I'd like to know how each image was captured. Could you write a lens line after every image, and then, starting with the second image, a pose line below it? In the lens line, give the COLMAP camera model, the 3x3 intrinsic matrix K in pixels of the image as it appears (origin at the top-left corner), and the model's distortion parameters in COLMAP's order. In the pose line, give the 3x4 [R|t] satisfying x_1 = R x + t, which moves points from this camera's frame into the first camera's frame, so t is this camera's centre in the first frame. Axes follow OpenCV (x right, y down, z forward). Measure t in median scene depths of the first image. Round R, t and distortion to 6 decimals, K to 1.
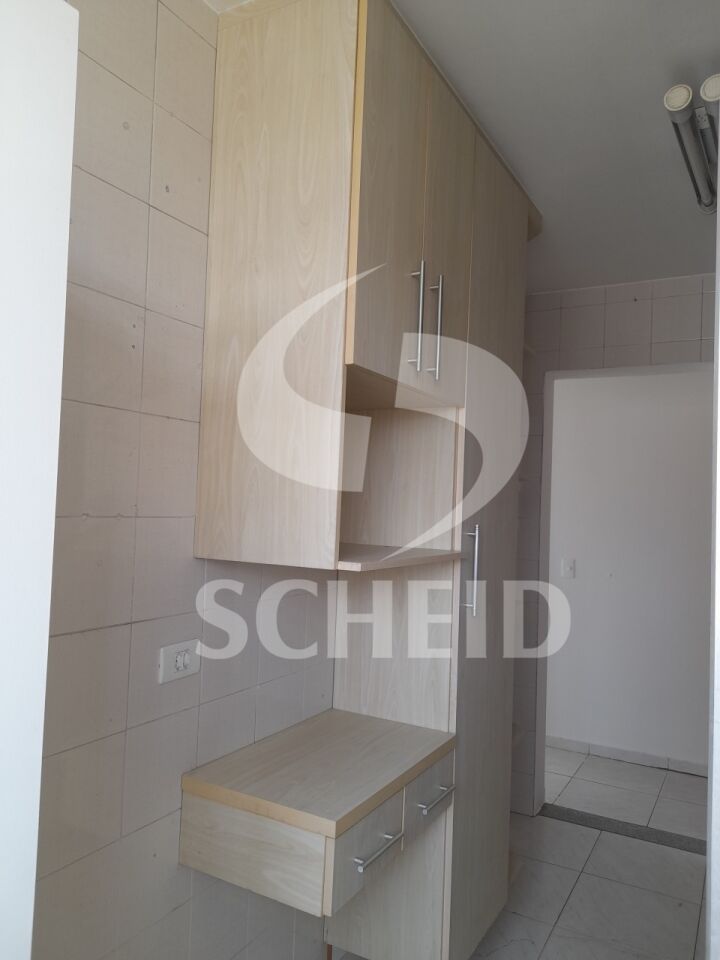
lens RADIAL K [[705.7, 0, 361.5], [0, 705.7, 483.0], [0, 0, 1]] dist [0.073011, -0.097312]
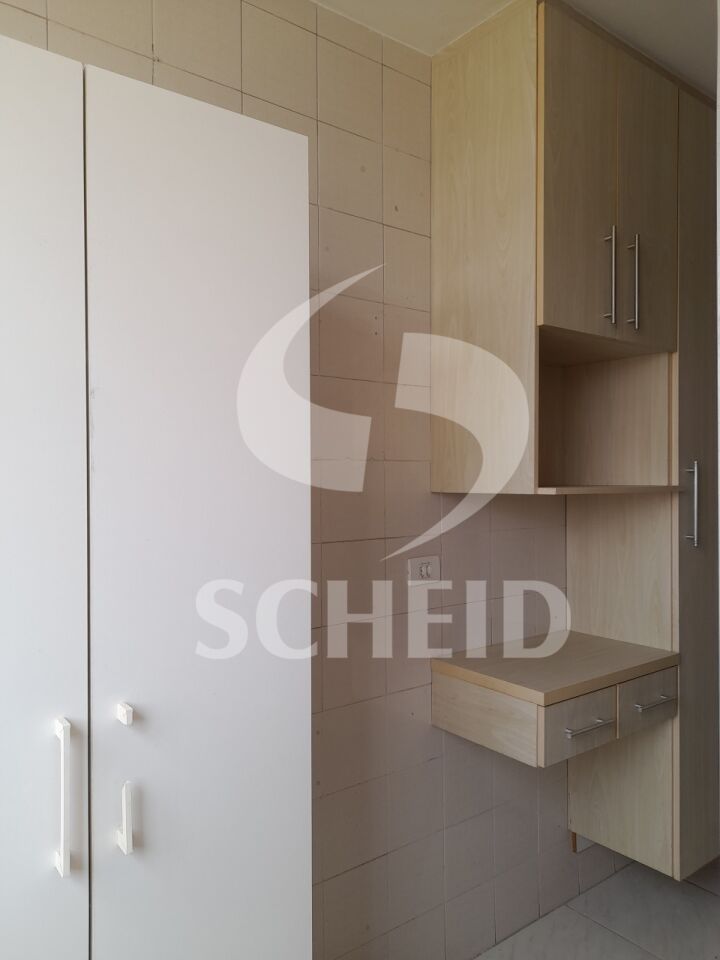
lens RADIAL K [[705.7, 0, 361.5], [0, 705.7, 483.0], [0, 0, 1]] dist [0.073011, -0.097312]
pose [[0.919094, -0.037738, -0.392228, 0.154629], [0.050102, 0.998516, 0.021330, 0.055759], [0.390841, -0.039255, 0.919621, -0.232582]]
